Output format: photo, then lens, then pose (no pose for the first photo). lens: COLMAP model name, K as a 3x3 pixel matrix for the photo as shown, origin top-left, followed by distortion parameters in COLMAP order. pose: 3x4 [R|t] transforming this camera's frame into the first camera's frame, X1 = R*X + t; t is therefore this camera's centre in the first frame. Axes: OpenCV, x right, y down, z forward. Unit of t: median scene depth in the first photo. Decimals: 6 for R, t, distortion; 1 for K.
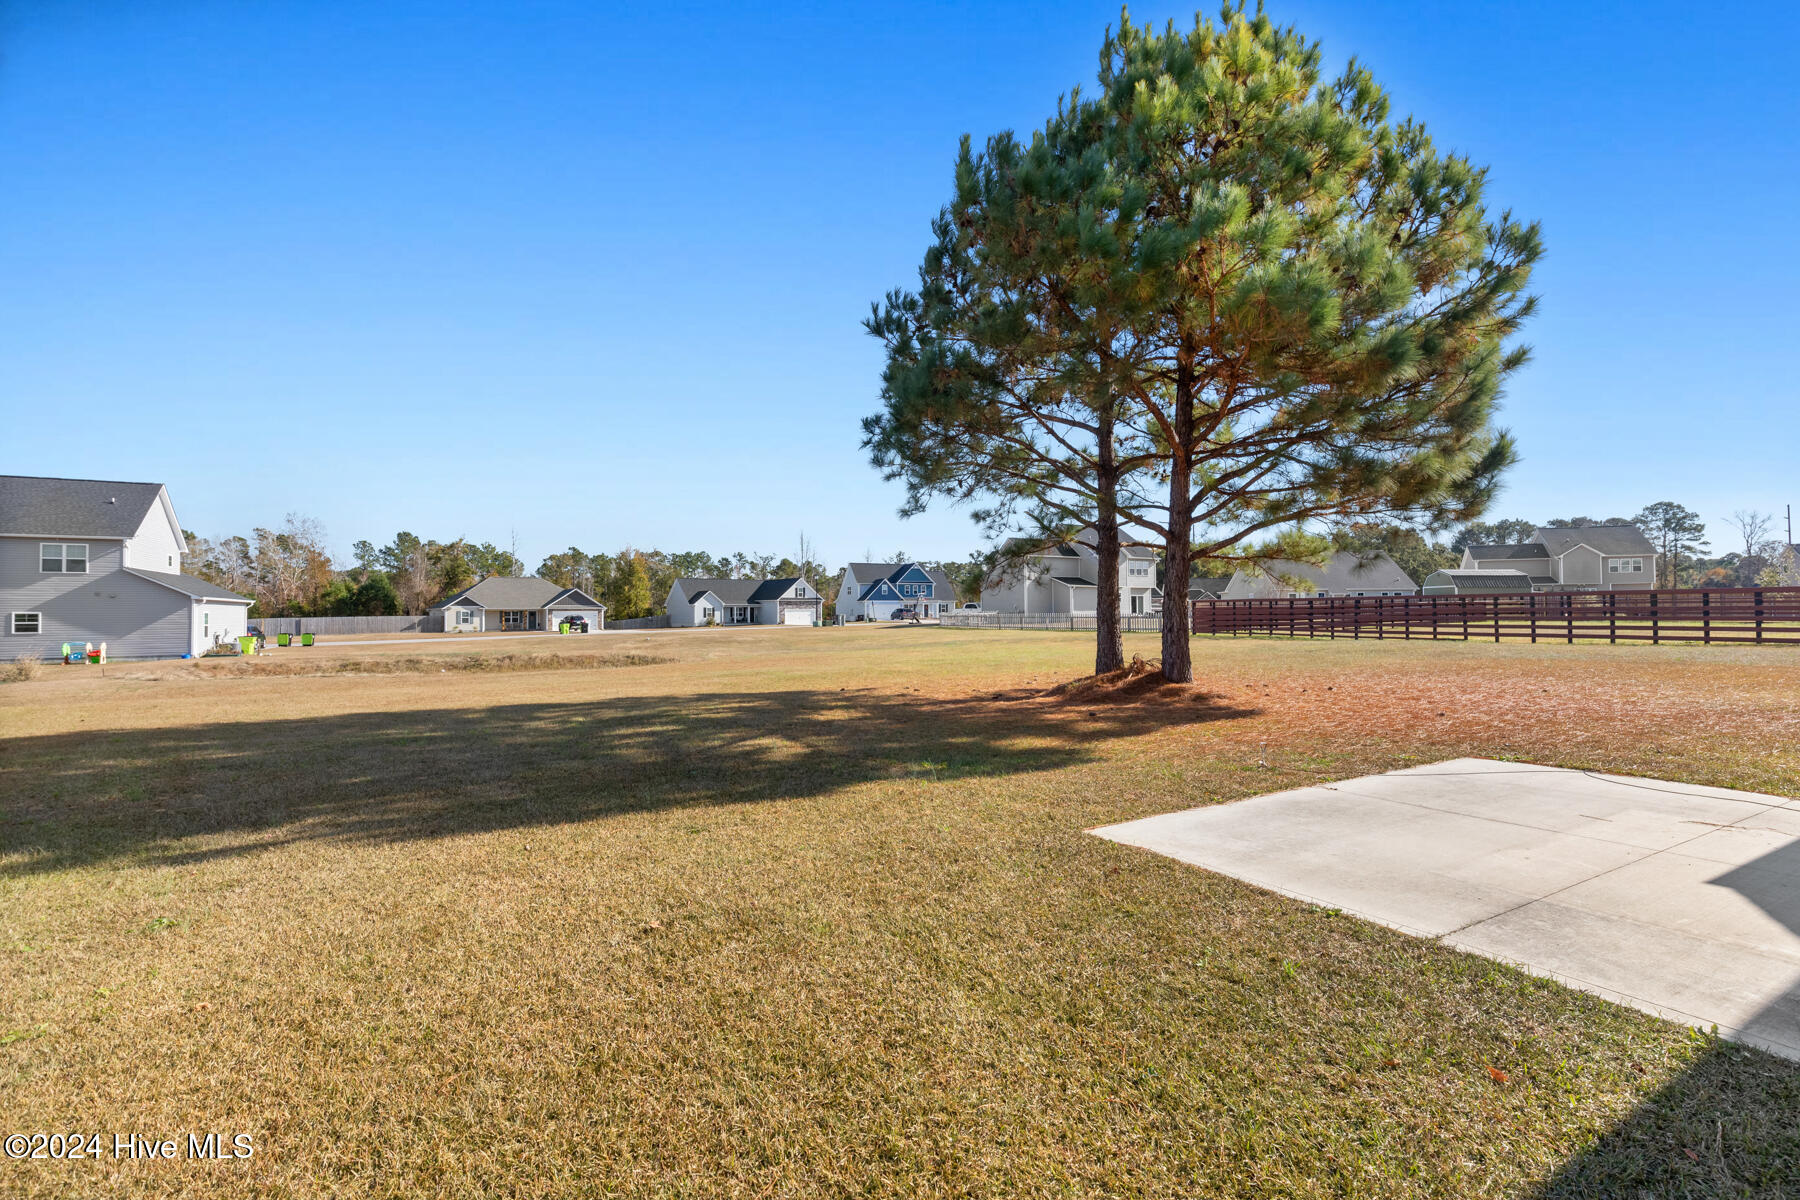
lens RADIAL K [[821.1, 0, 894.5], [0, 821.1, 601.6], [0, 0, 1]] dist [0.004335, -0.002002]
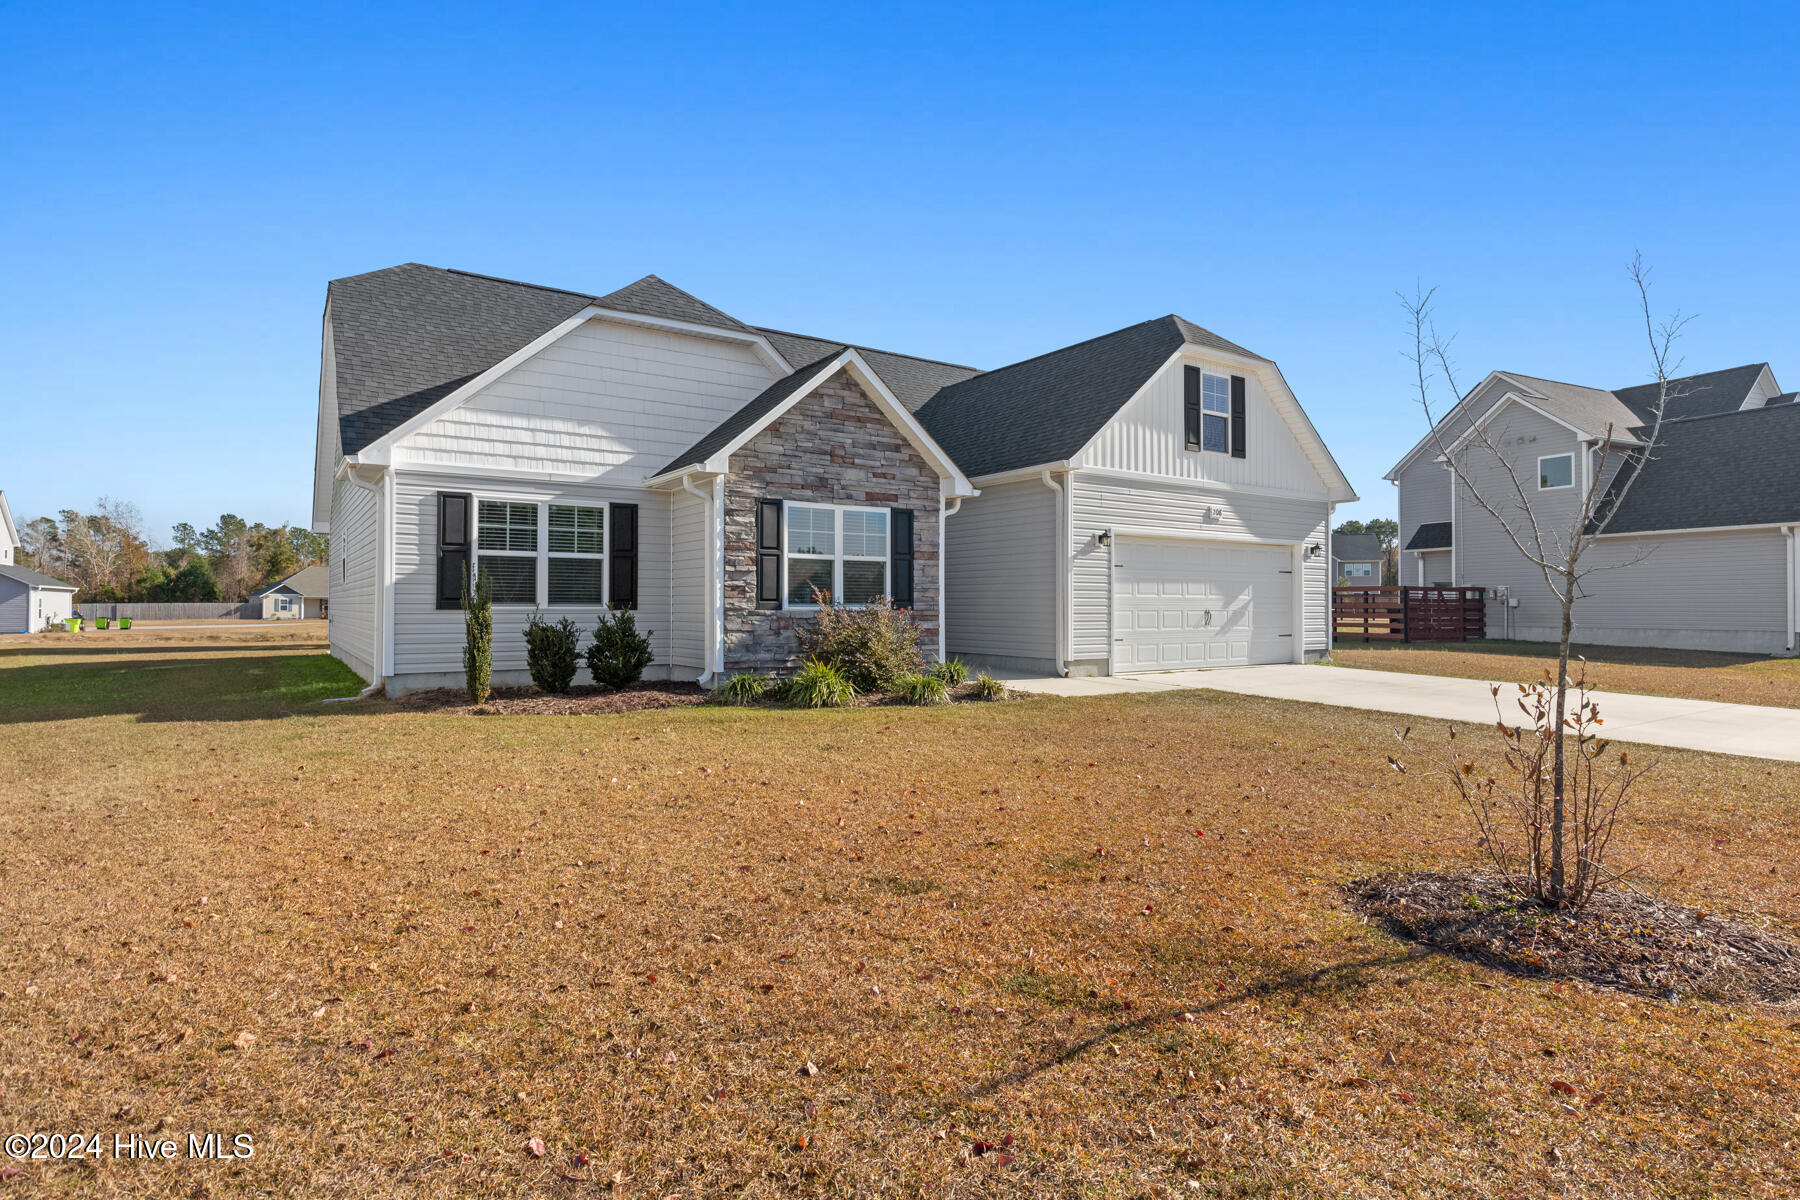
lens RADIAL K [[935.9, 0, 880.1], [0, 935.9, 595.9], [0, 0, 1]] dist [0.002811, -0.000647]
pose [[0.997906, 0.011111, 0.063721, 0.123058], [-0.011300, 0.999933, 0.002603, -0.002837], [-0.063688, -0.003318, 0.997964, -0.181260]]
